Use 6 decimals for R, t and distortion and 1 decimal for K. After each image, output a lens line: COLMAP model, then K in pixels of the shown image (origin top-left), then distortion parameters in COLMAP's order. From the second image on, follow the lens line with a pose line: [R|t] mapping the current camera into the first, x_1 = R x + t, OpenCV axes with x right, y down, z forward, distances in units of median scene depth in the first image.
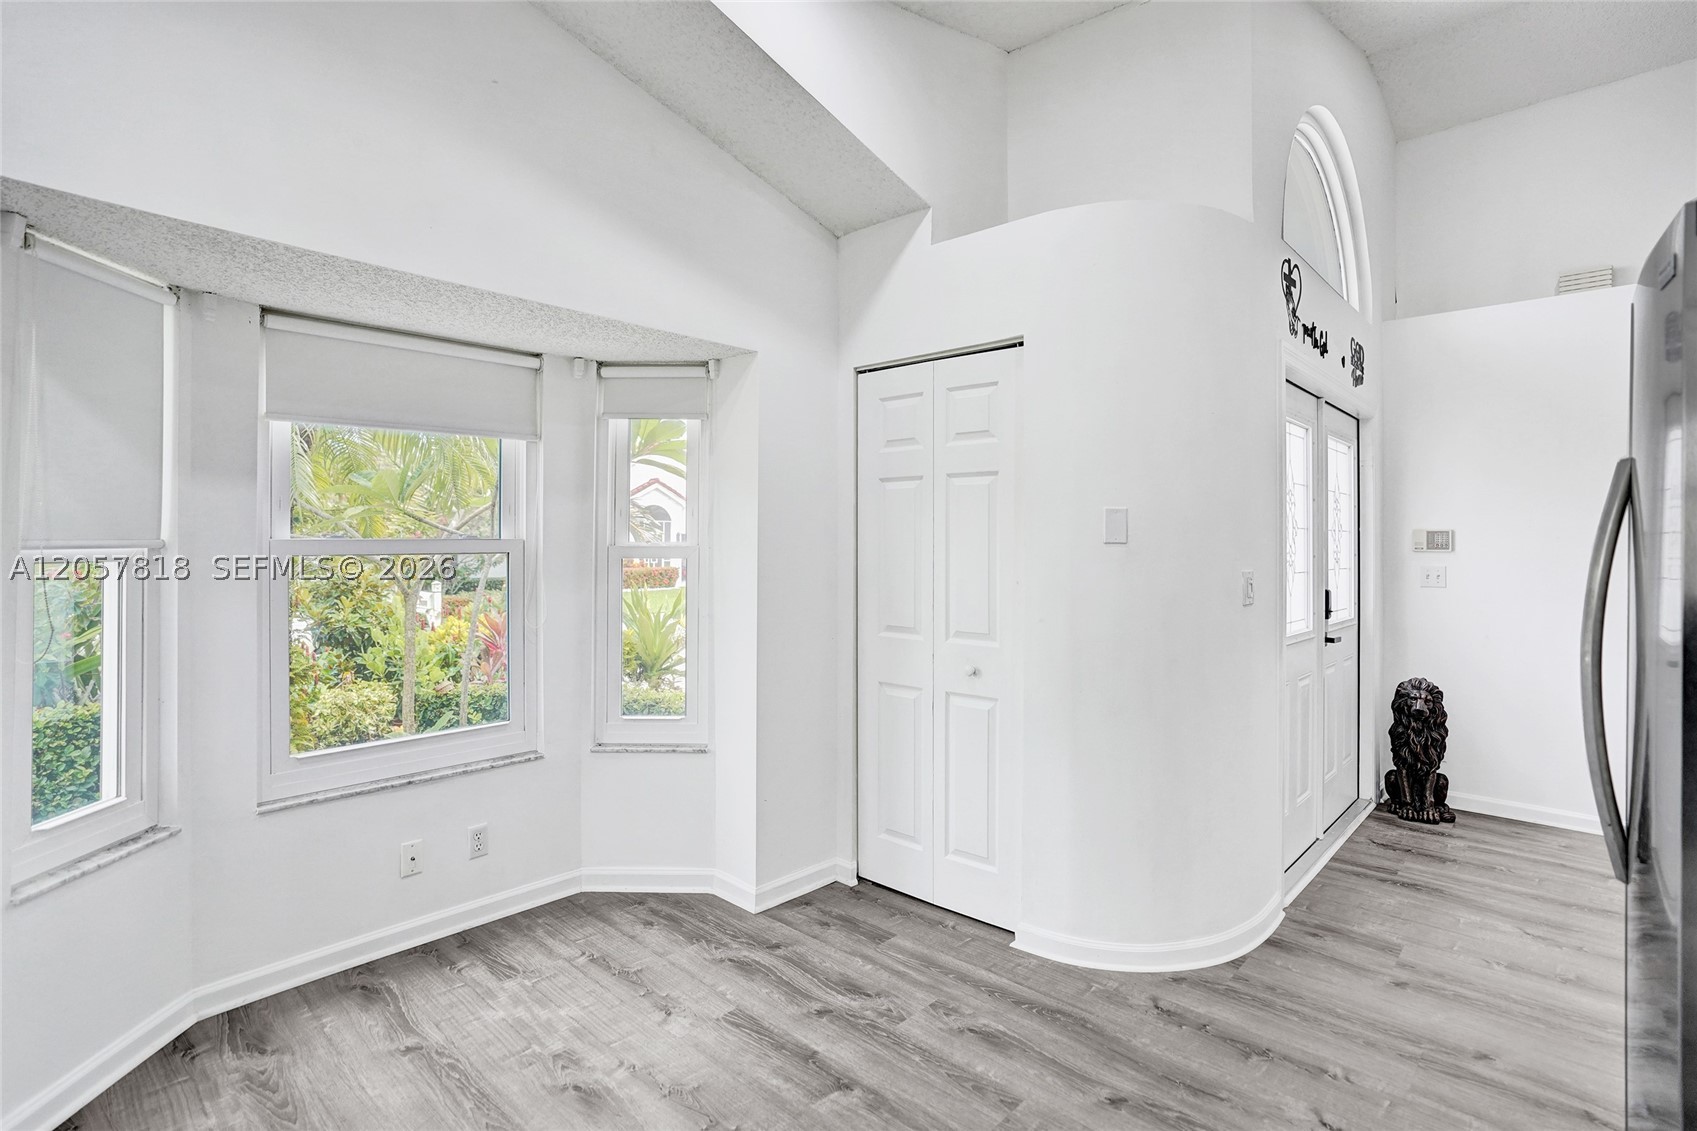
lens RADIAL K [[799.1, 0, 845.7], [0, 799.1, 542.5], [0, 0, 1]] dist [-0.040937, 0.013858]
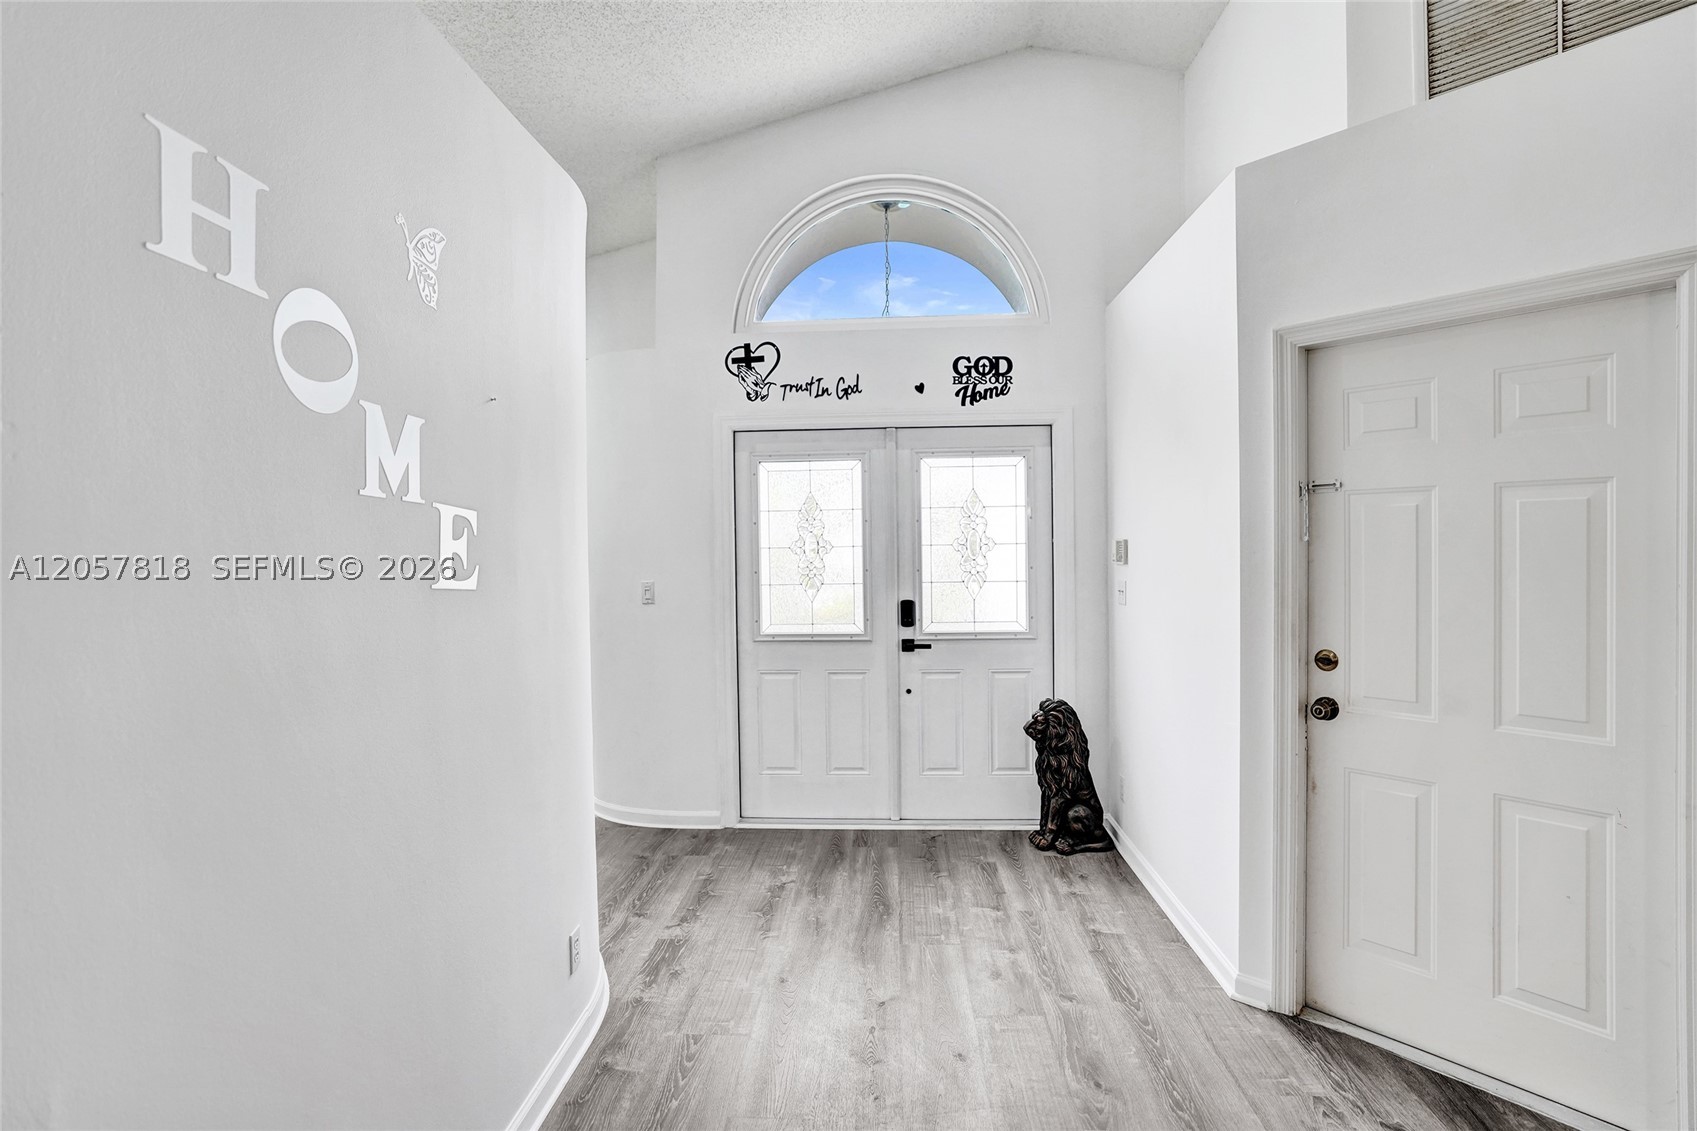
lens RADIAL K [[799.1, 0, 842.7], [0, 799.1, 558.2], [0, 0, 1]] dist [-0.040937, 0.013858]
pose [[0.650152, -0.006775, -0.759774, 1.636834], [0.026325, 0.999561, 0.013614, -0.021714], [0.759348, -0.028852, 0.650045, 0.234517]]
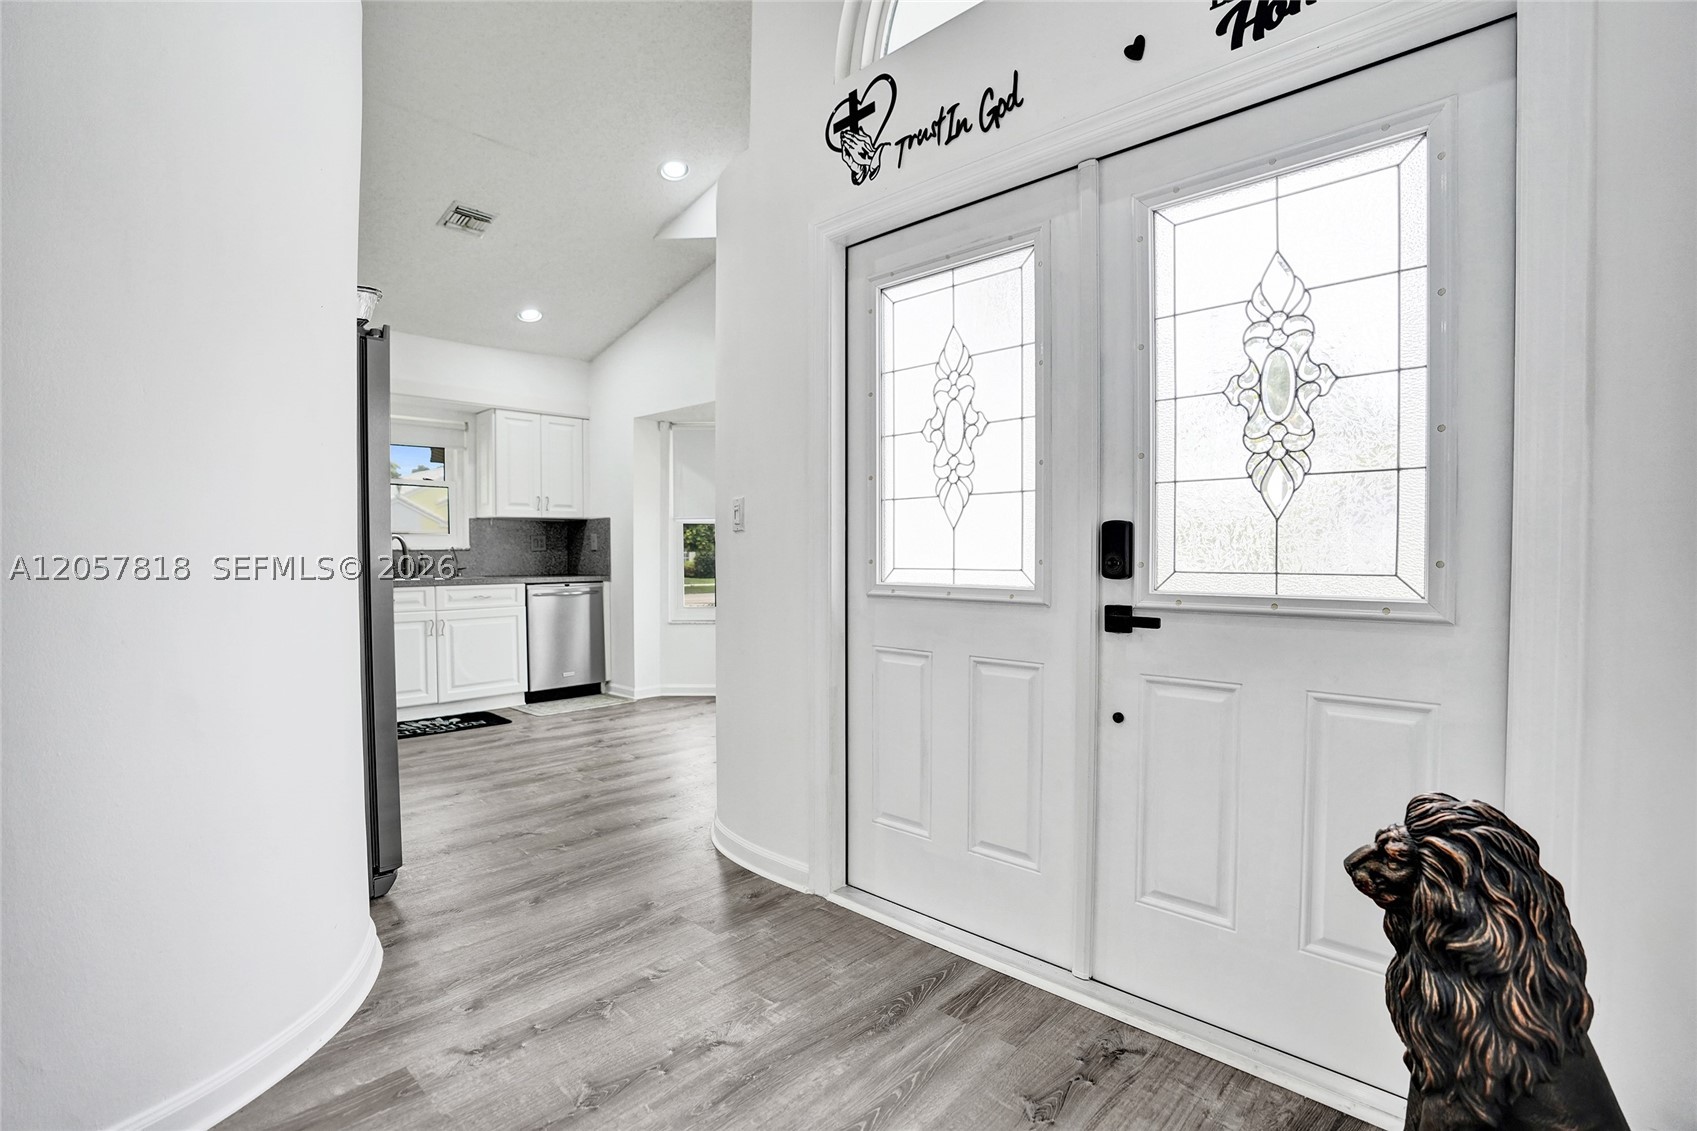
lens RADIAL K [[799.1, 0, 839.2], [0, 799.1, 560.9], [0, 0, 1]] dist [-0.040937, 0.013858]
pose [[0.001510, 0.011409, -0.999934, 1.315079], [0.017199, 0.999787, 0.011433, 0.087759], [0.999851, -0.017215, 0.001313, 0.954843]]
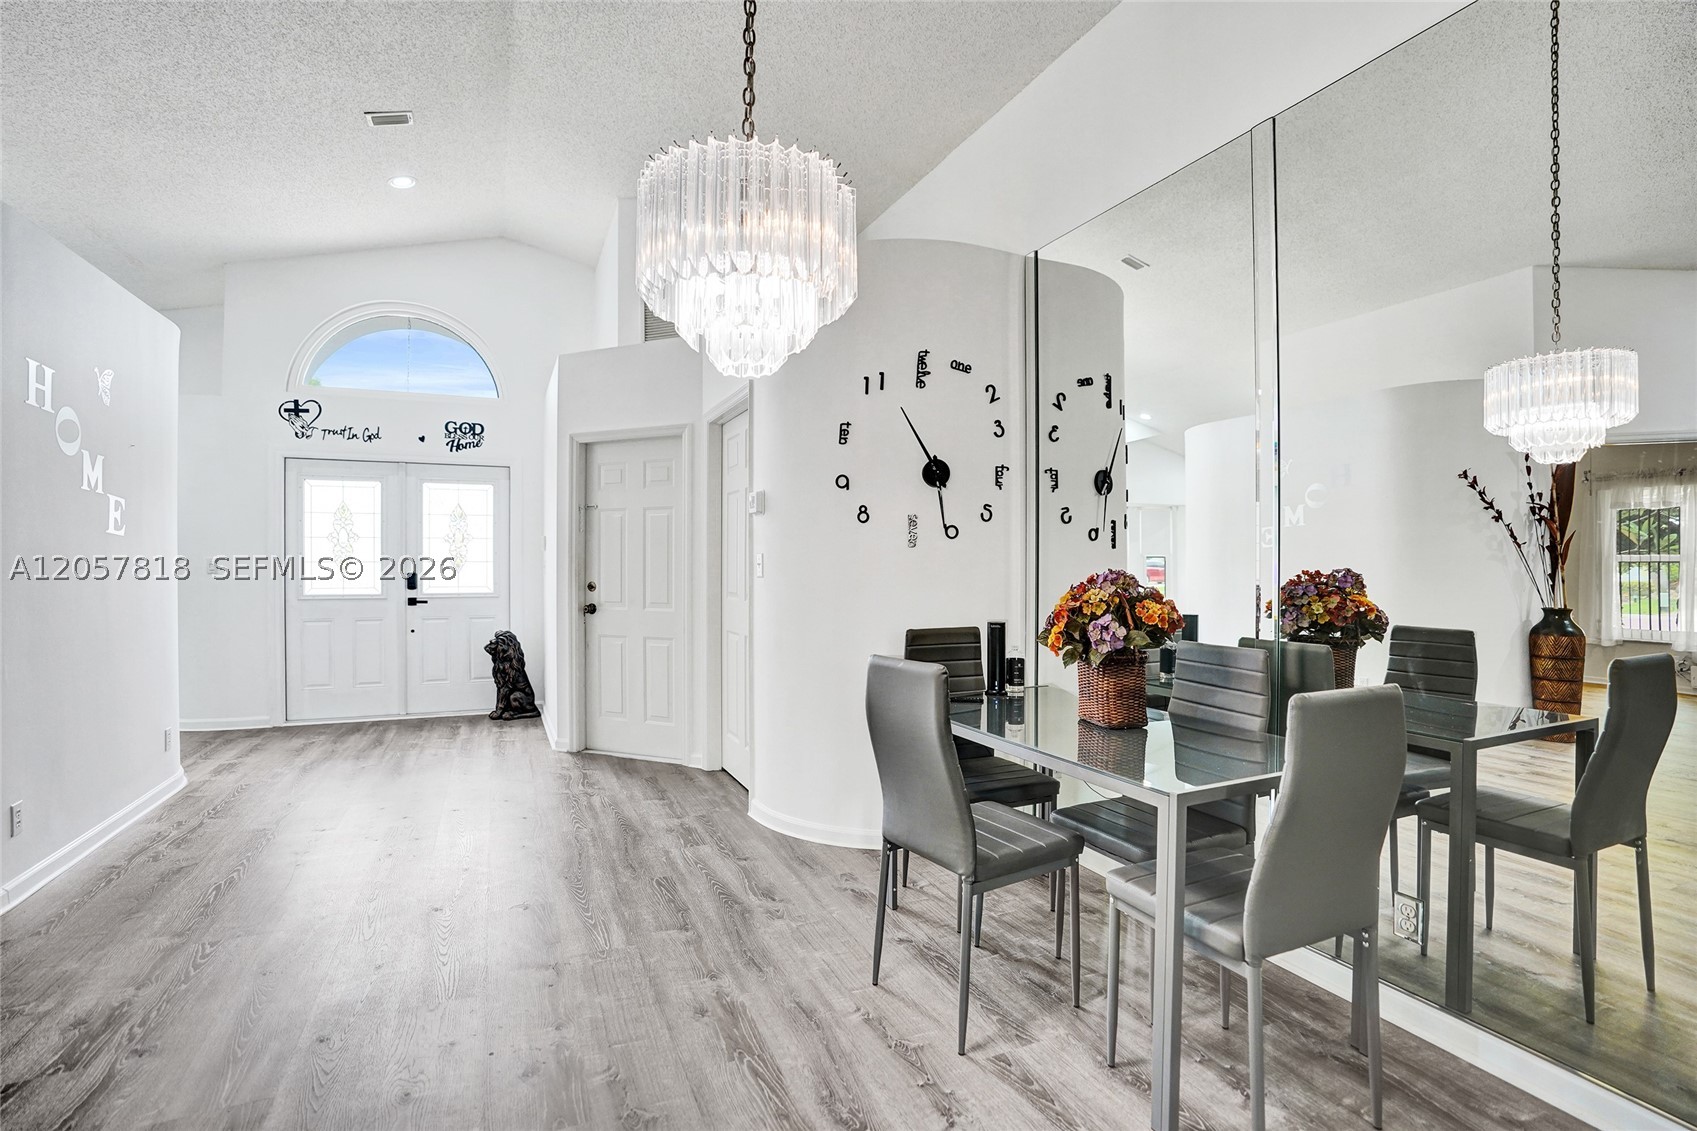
lens RADIAL K [[772.1, 0, 794.1], [0, 772.1, 569.0], [0, 0, 1]] dist [-0.018091, 0.001426]
pose [[0.905580, -0.007887, -0.424103, 2.442933], [0.012750, 0.999881, 0.008632, 0.054143], [0.423984, -0.013224, 0.905573, -0.212592]]
